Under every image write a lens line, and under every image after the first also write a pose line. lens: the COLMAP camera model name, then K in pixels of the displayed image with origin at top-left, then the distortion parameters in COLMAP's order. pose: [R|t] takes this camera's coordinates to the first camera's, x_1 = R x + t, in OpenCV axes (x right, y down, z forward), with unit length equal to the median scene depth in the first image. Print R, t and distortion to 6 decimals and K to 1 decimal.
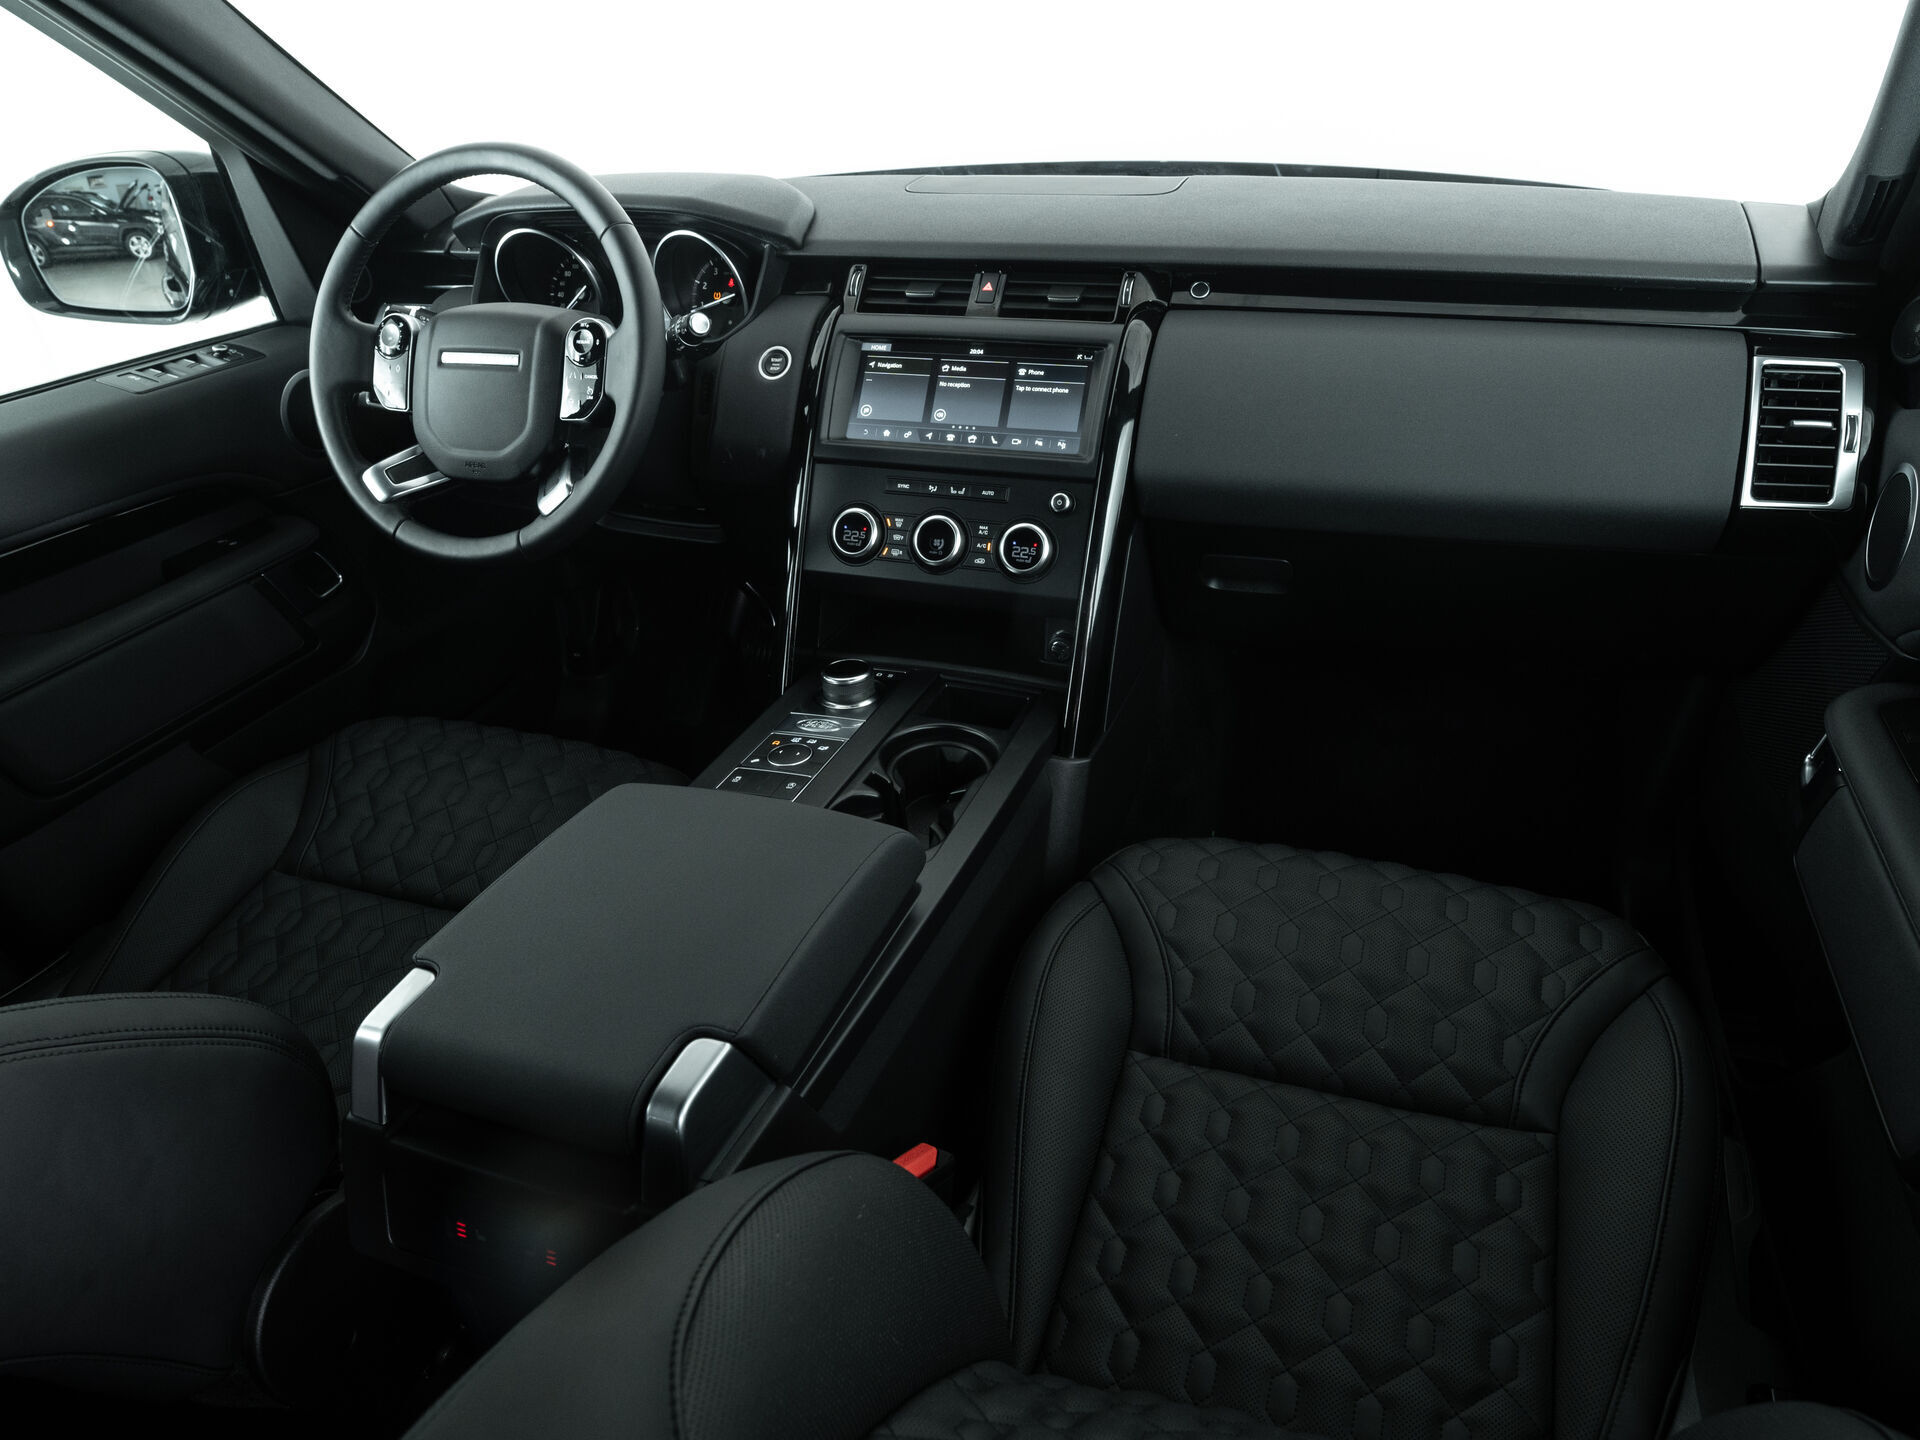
lens RADIAL K [[1294.2, 0, 960.0], [0, 1294.2, 720.0], [0, 0, 1]] dist [-0.005248, -0.044066]
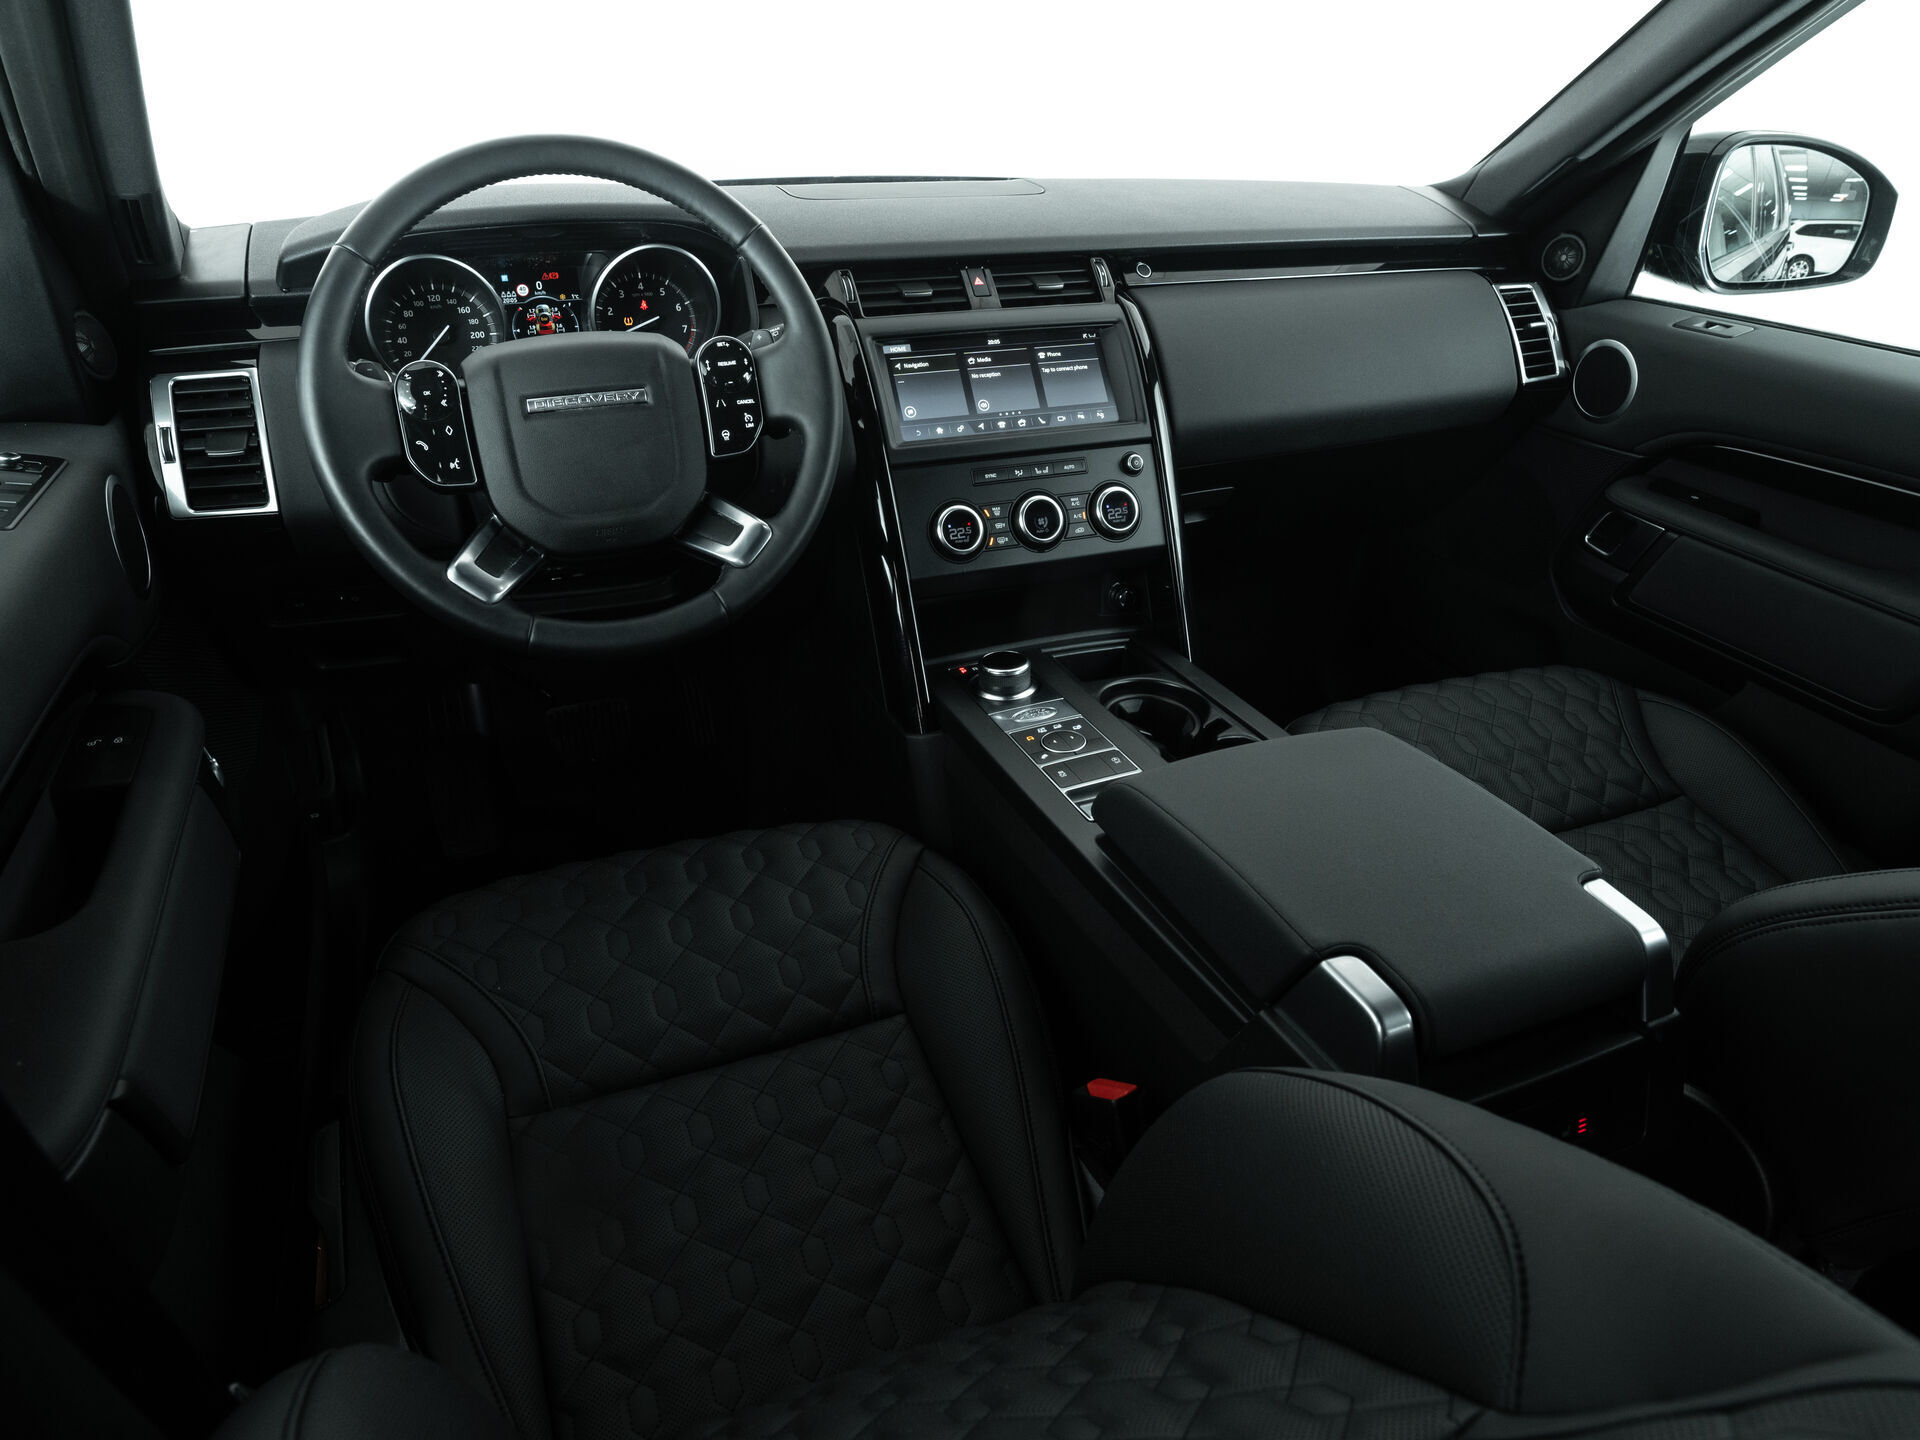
lens RADIAL K [[1258.5, 0, 970.8], [0, 1258.5, 713.4], [0, 0, 1]] dist [-0.026980, -0.002206]
pose [[0.738363, -0.271794, 0.617210, -0.715644], [0.288927, 0.954436, 0.074654, -0.080463], [-0.609378, 0.123207, 0.783249, 0.256573]]
